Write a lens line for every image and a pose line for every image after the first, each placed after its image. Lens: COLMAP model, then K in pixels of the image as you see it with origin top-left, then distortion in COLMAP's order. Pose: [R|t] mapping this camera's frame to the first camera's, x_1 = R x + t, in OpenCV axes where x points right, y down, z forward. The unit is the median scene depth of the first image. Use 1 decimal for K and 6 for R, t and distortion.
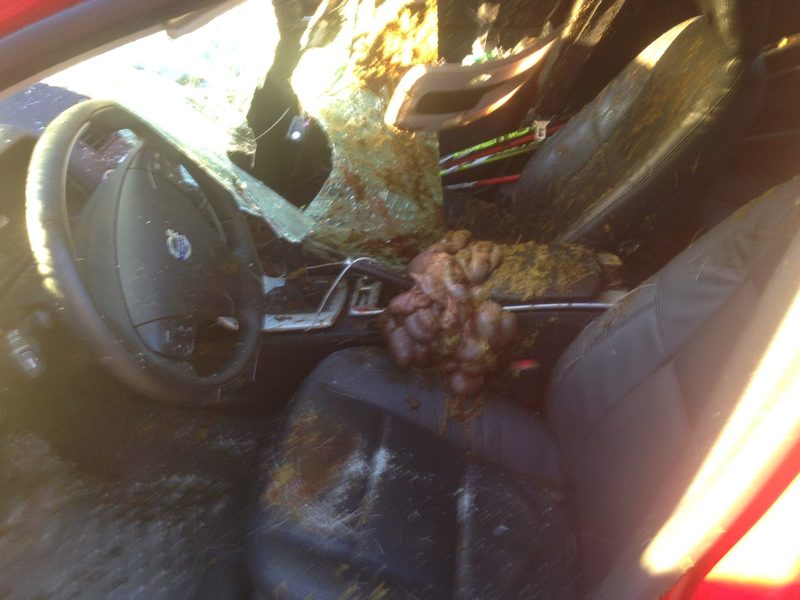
lens RADIAL K [[768.8, 0, 429.3], [0, 768.8, 297.8], [0, 0, 1]] dist [0.128205, -0.225960]
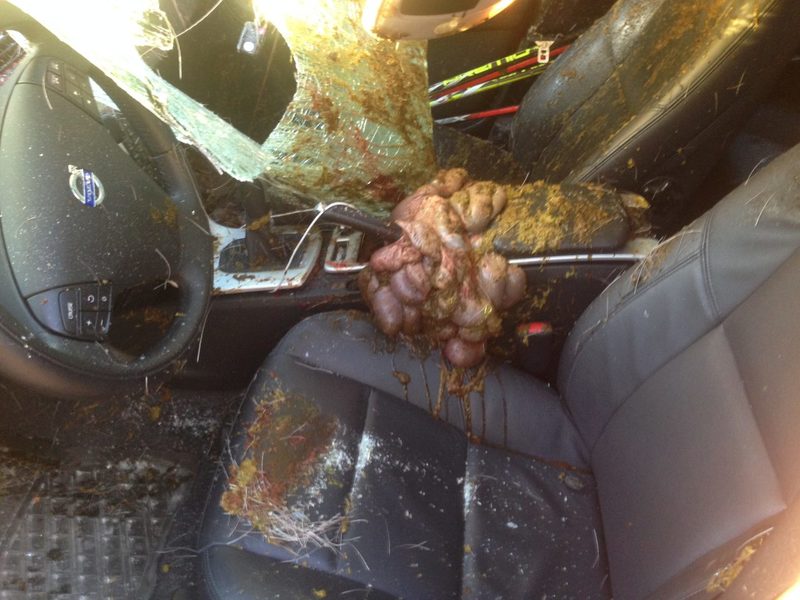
lens RADIAL K [[768.8, 0, 429.3], [0, 768.8, 297.8], [0, 0, 1]] dist [0.128205, -0.225960]
pose [[0.999675, -0.014567, 0.020909, -0.007466], [0.013122, 0.997625, 0.067618, -0.005222], [-0.021844, -0.067322, 0.997492, 0.169449]]
